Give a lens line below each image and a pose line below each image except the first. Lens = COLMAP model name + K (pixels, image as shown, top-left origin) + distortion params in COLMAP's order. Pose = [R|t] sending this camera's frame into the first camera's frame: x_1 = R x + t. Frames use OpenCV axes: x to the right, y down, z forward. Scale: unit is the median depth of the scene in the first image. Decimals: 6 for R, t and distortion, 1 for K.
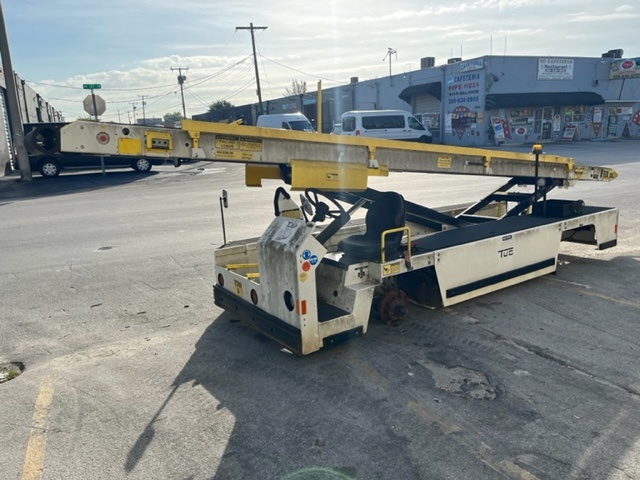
lens RADIAL K [[487.4, 0, 320.0], [0, 487.4, 240.0], [0, 0, 1]] dist [-0.000495, -0.006925]
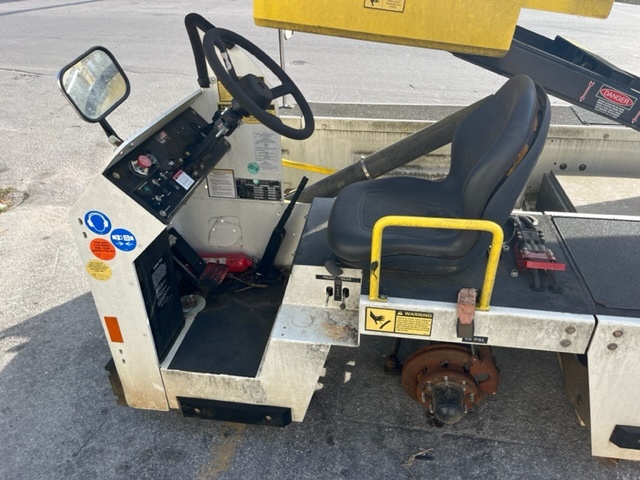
lens RADIAL K [[487.4, 0, 320.0], [0, 487.4, 240.0], [0, 0, 1]] dist [-0.000495, -0.006925]
pose [[0.736974, 0.389556, -0.552373, 0.274940], [-0.155090, 0.892869, 0.422767, -0.126478], [0.657888, -0.225901, 0.718437, 0.748985]]
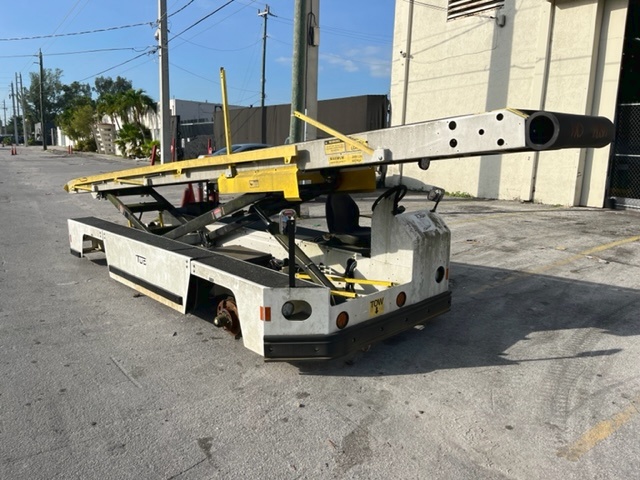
lens RADIAL K [[487.4, 0, 320.0], [0, 487.4, 240.0], [0, 0, 1]] dist [-0.000495, -0.006925]
pose [[-0.173295, -0.137108, 0.975279, -1.113851], [0.198015, 0.965190, 0.170874, -0.212565], [-0.964758, 0.222732, -0.140114, 1.341957]]
